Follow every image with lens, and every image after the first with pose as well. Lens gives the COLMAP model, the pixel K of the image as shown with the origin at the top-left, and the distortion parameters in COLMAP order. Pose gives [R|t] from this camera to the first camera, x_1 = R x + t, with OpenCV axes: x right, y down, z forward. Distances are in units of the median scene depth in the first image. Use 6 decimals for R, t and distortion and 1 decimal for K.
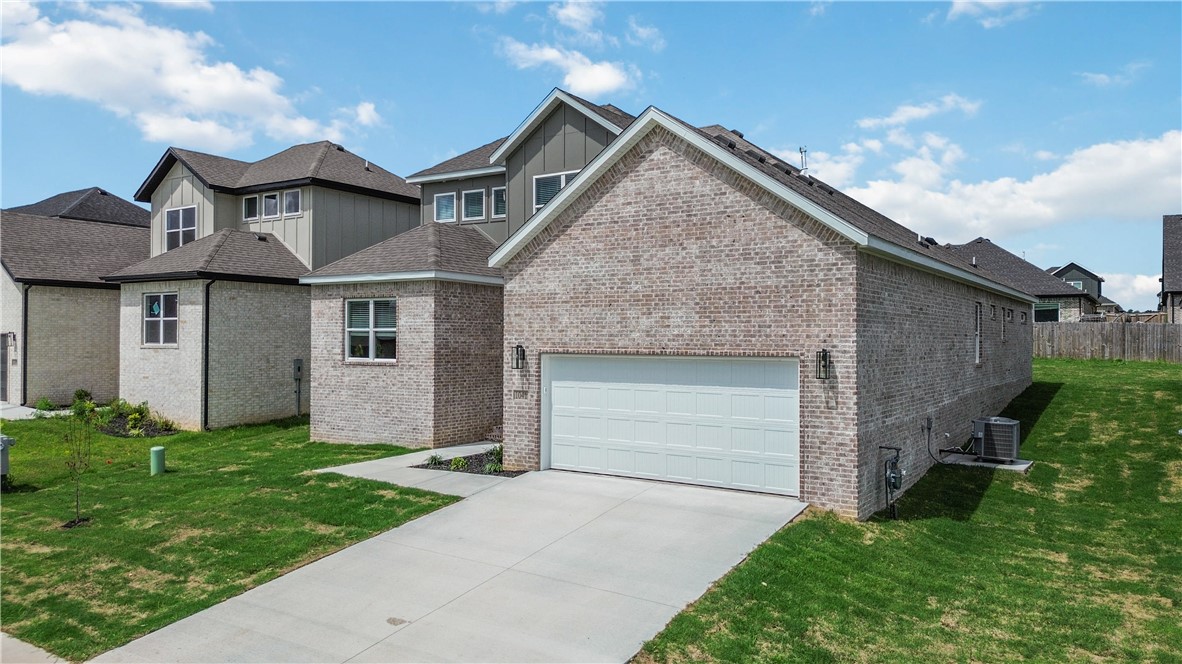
lens RADIAL K [[843.3, 0, 594.0], [0, 843.3, 328.3], [0, 0, 1]] dist [0.056433, -0.058729]
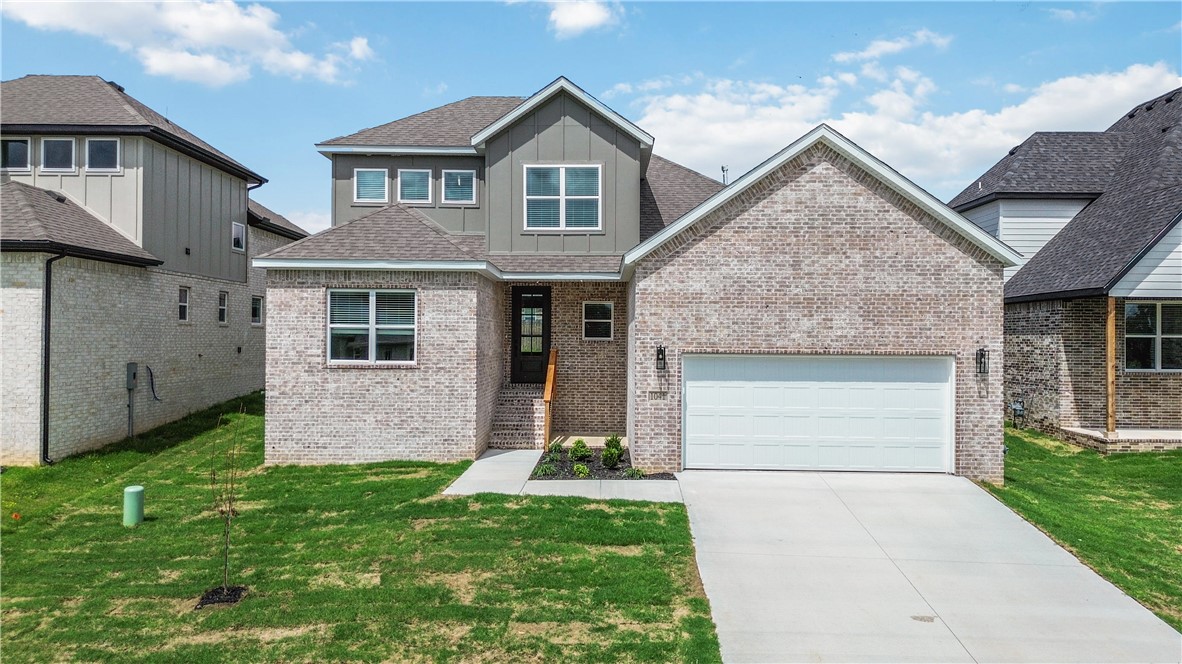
lens RADIAL K [[843.3, 0, 596.8], [0, 843.3, 332.5], [0, 0, 1]] dist [0.056433, -0.058729]
pose [[0.841429, 0.006639, 0.540327, -0.671083], [-0.010866, 0.999930, 0.004636, 0.001584], [-0.540259, -0.009772, 0.841442, 0.215606]]
